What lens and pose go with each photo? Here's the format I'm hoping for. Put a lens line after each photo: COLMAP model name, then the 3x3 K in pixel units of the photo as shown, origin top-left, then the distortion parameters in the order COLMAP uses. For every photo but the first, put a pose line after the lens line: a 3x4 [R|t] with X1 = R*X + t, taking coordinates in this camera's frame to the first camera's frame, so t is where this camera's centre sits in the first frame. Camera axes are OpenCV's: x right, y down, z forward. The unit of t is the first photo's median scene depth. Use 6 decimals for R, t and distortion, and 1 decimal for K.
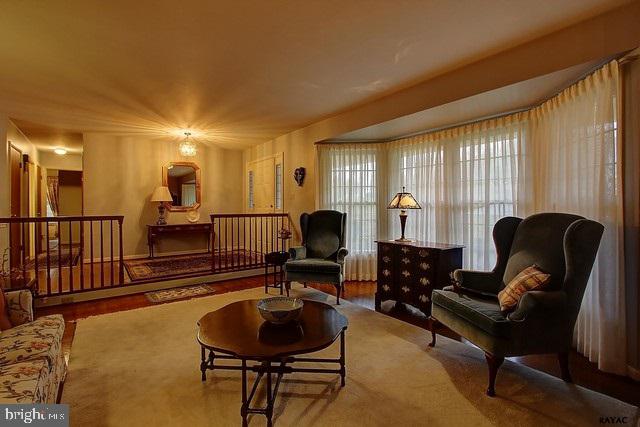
lens RADIAL K [[294.3, 0, 298.9], [0, 294.3, 210.1], [0, 0, 1]] dist [-0.007477, 0.001971]
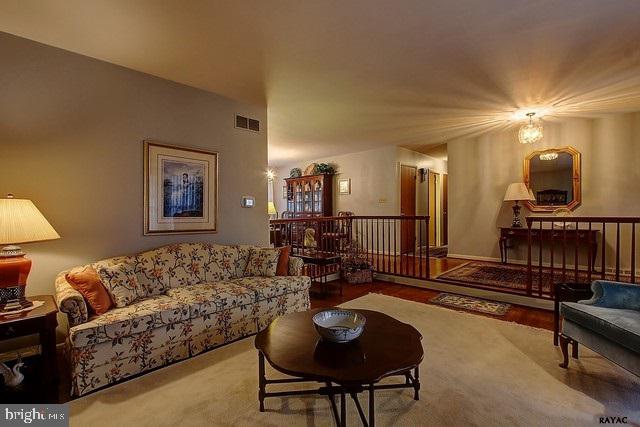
lens RADIAL K [[294.3, 0, 317.1], [0, 294.3, 215.8], [0, 0, 1]] dist [-0.007477, 0.001971]
pose [[0.187269, 0.015660, -0.982184, 0.358112], [0.002853, 0.999860, 0.016486, -0.000168], [0.982304, -0.005890, 0.187199, 0.354676]]
